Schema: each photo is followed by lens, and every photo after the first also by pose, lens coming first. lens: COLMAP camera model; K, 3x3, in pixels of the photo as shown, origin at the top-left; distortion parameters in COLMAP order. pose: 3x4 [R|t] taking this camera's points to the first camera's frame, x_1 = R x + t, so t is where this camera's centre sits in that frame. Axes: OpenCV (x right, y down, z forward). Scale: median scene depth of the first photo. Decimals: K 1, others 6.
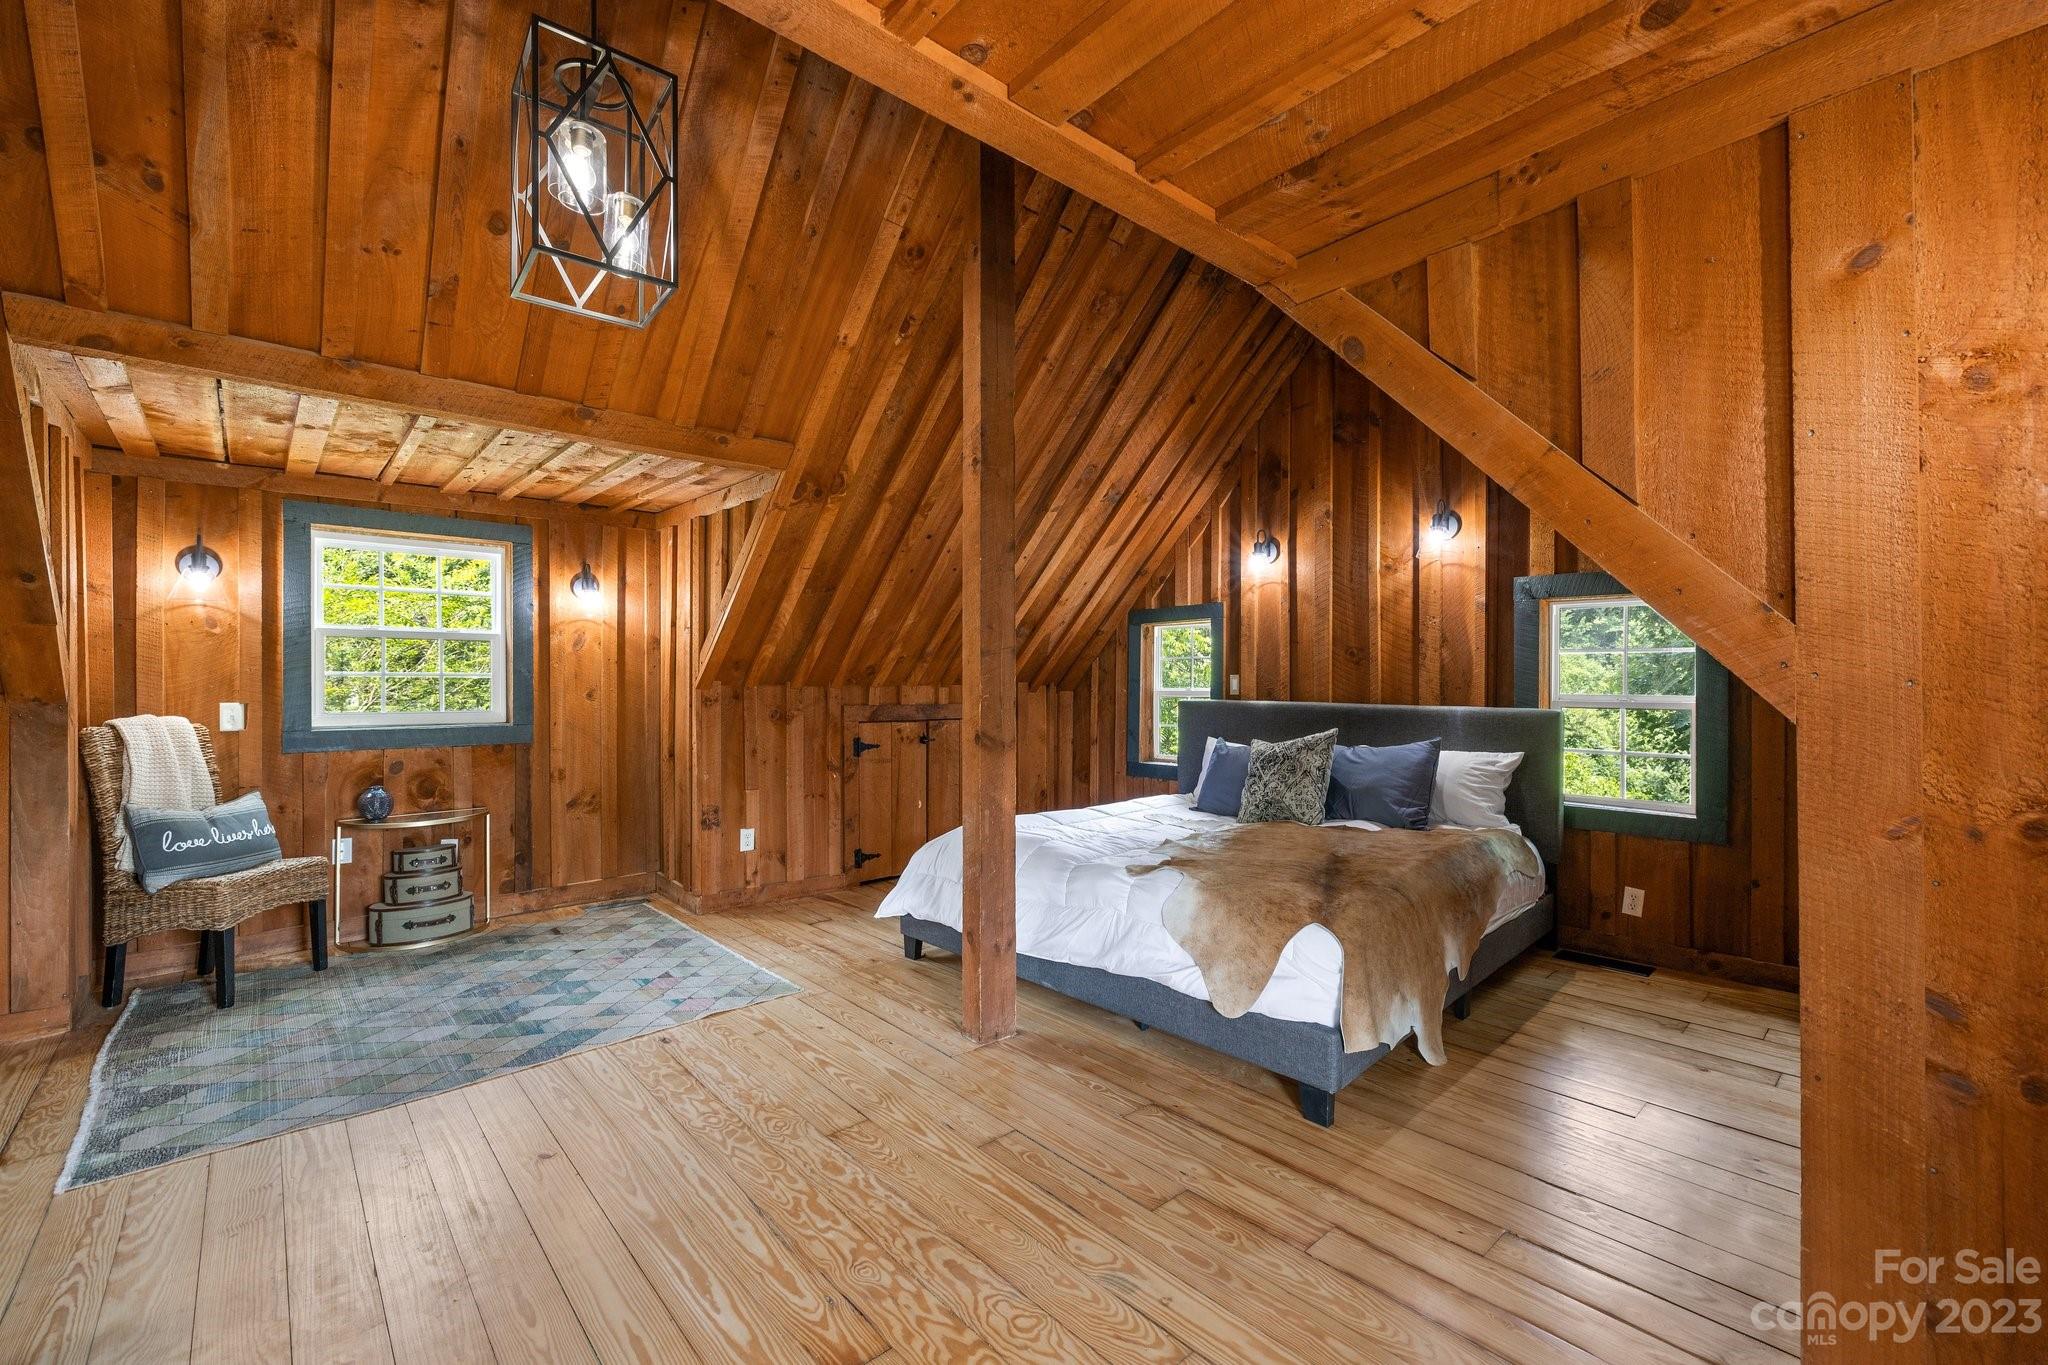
lens RADIAL K [[858.1, 0, 1032.9], [0, 858.1, 683.6], [0, 0, 1]] dist [0.002319, 0.000500]
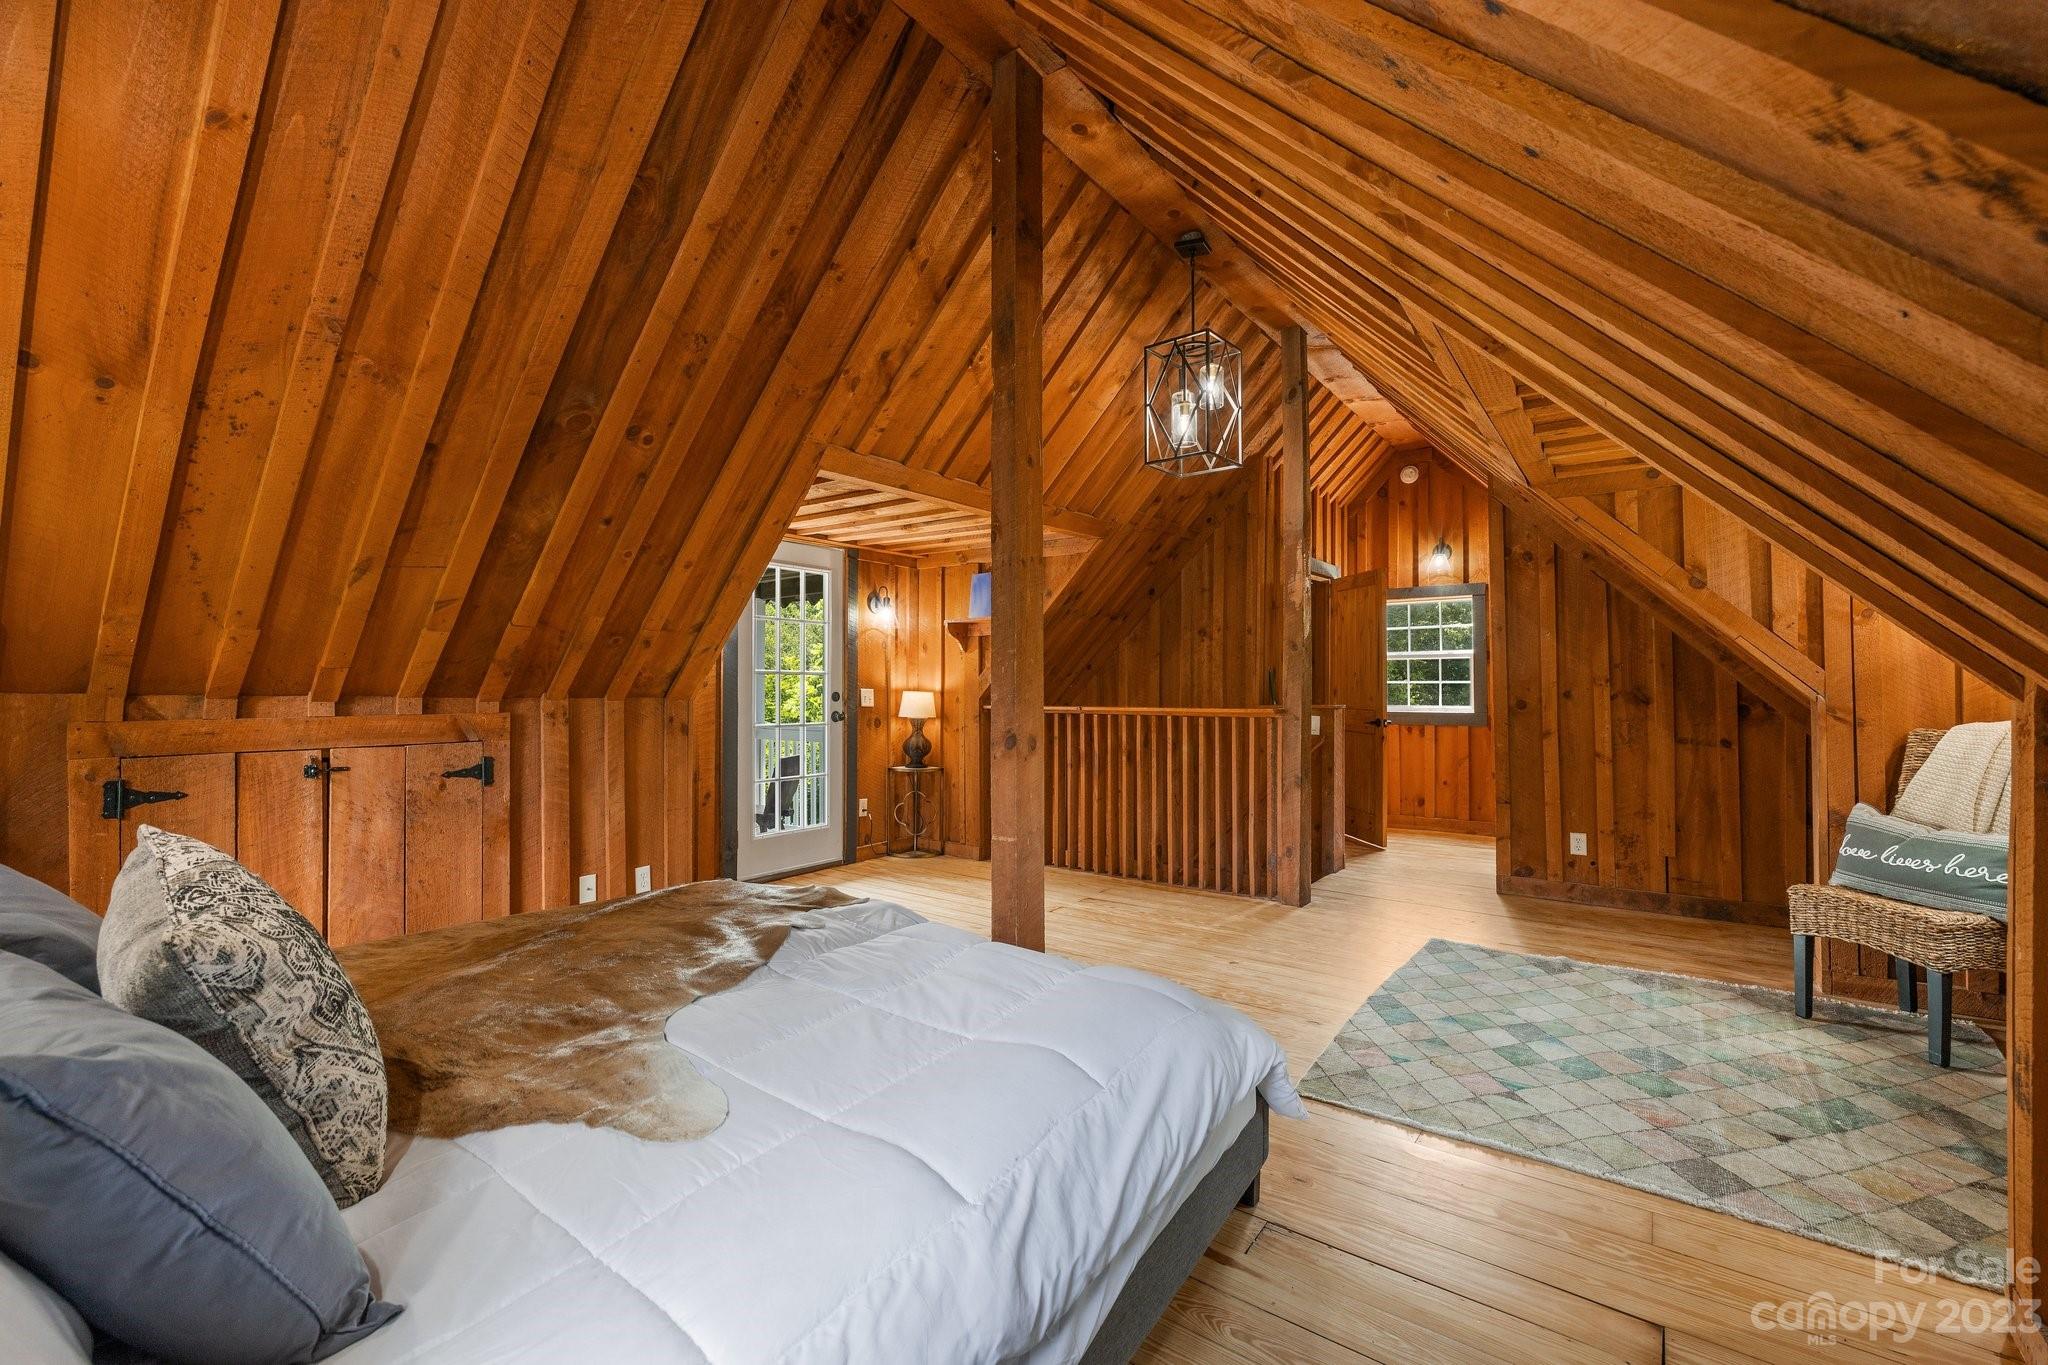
lens RADIAL K [[858.1, 0, 1031.8], [0, 858.1, 689.6], [0, 0, 1]] dist [0.002319, 0.000500]
pose [[-0.980086, 0.002846, -0.198553, 0.086894], [0.002126, 0.999990, 0.003841, -0.000630], [0.198562, 0.003342, -0.980083, 1.367672]]
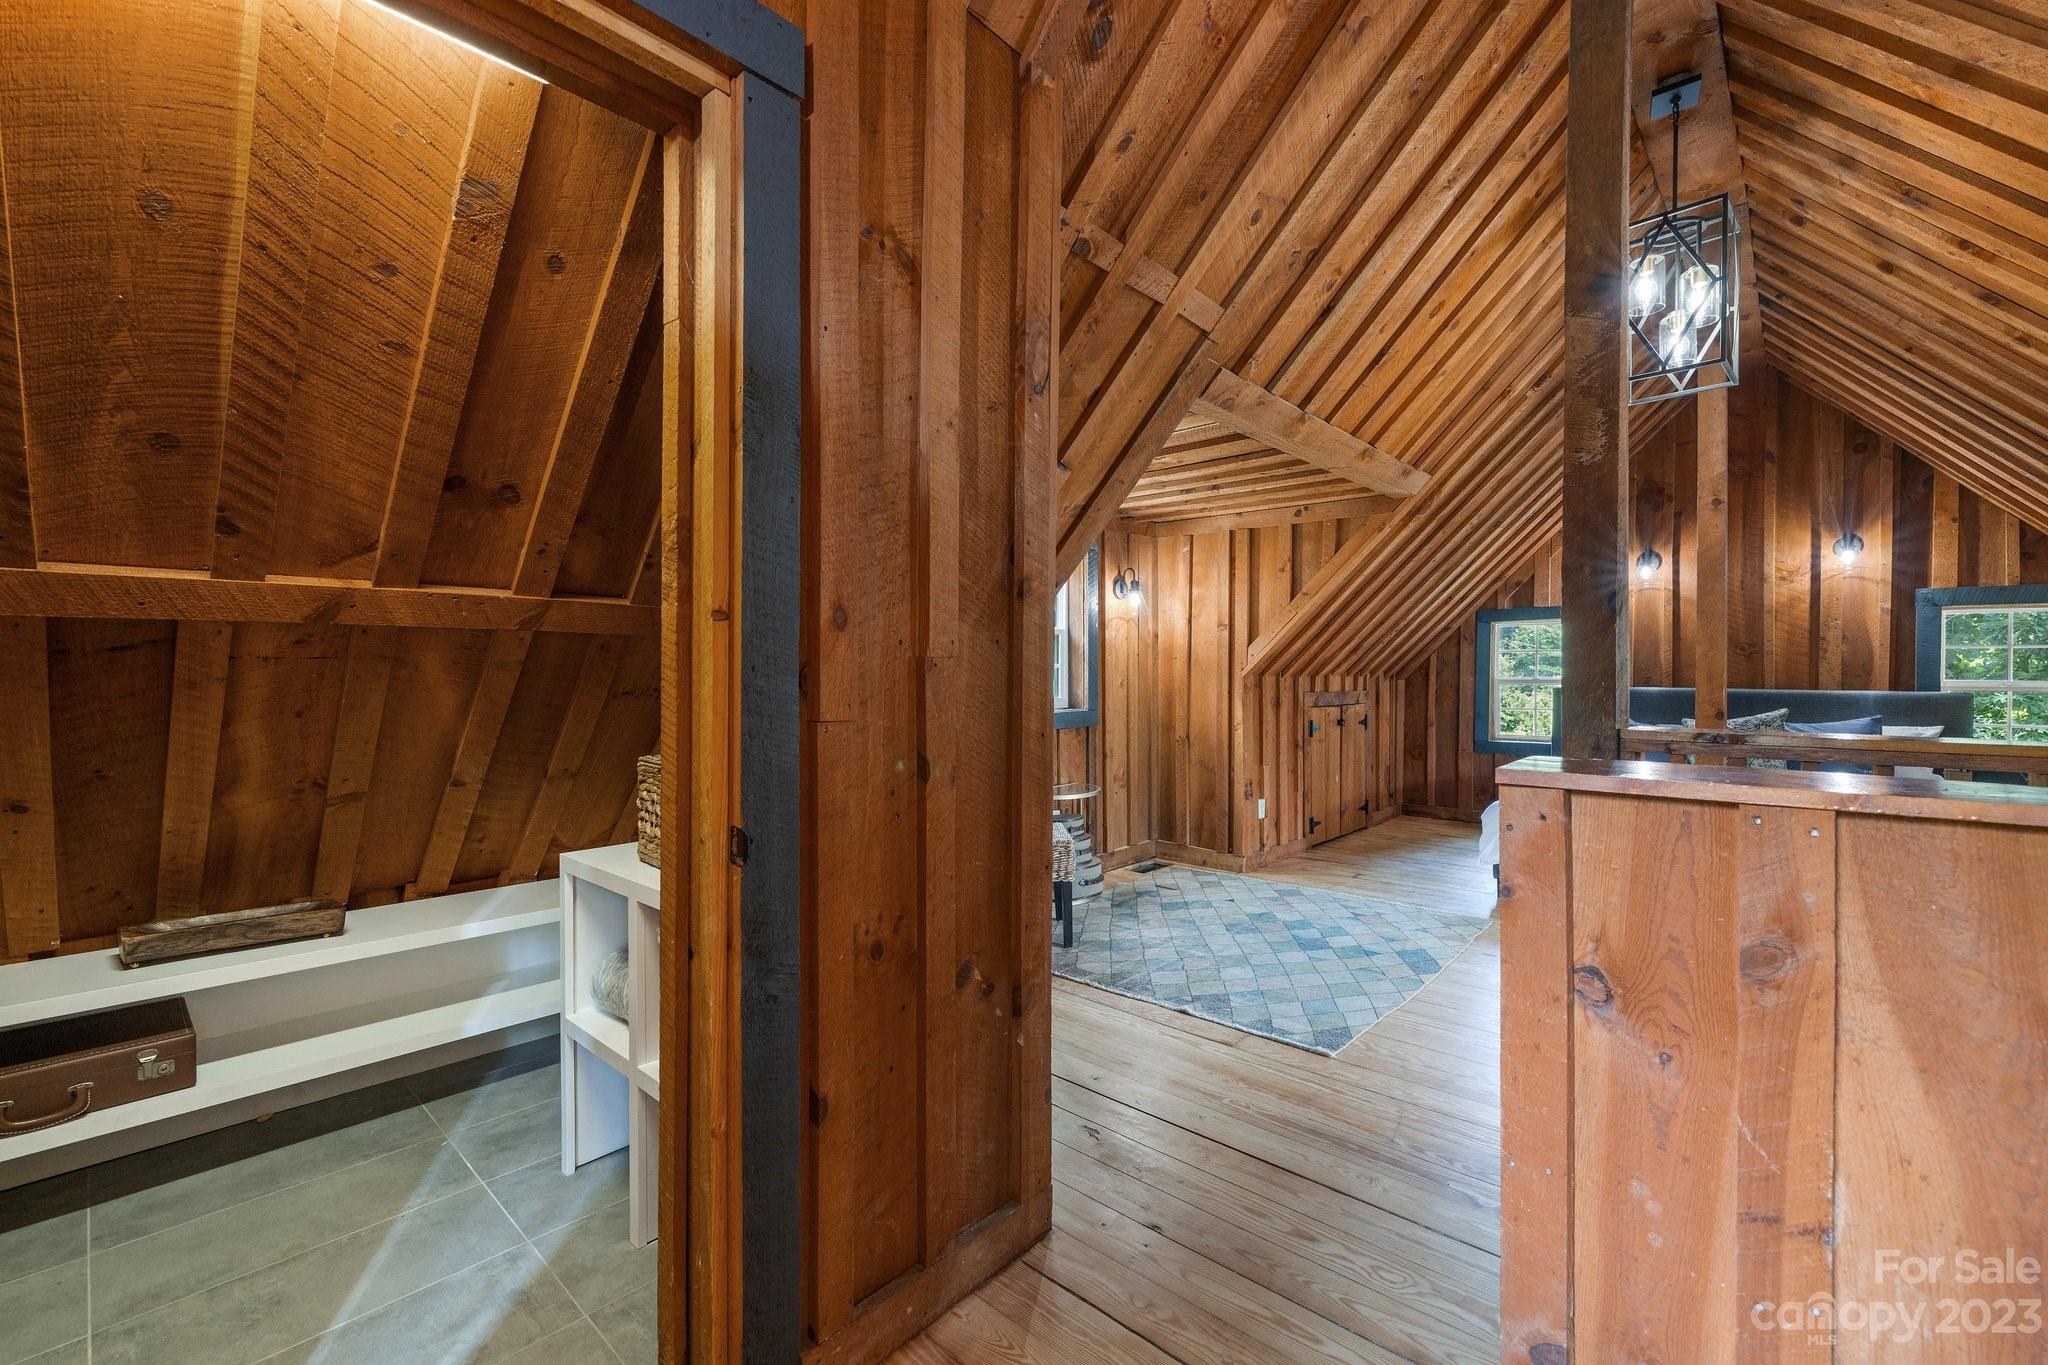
lens RADIAL K [[858.1, 0, 1029.2], [0, 858.1, 680.1], [0, 0, 1]] dist [0.002319, 0.000500]
pose [[0.995107, -0.002197, 0.098781, -0.853427], [0.001328, 0.999960, 0.008853, -0.001863], [-0.098797, -0.008679, 0.995070, -0.132890]]
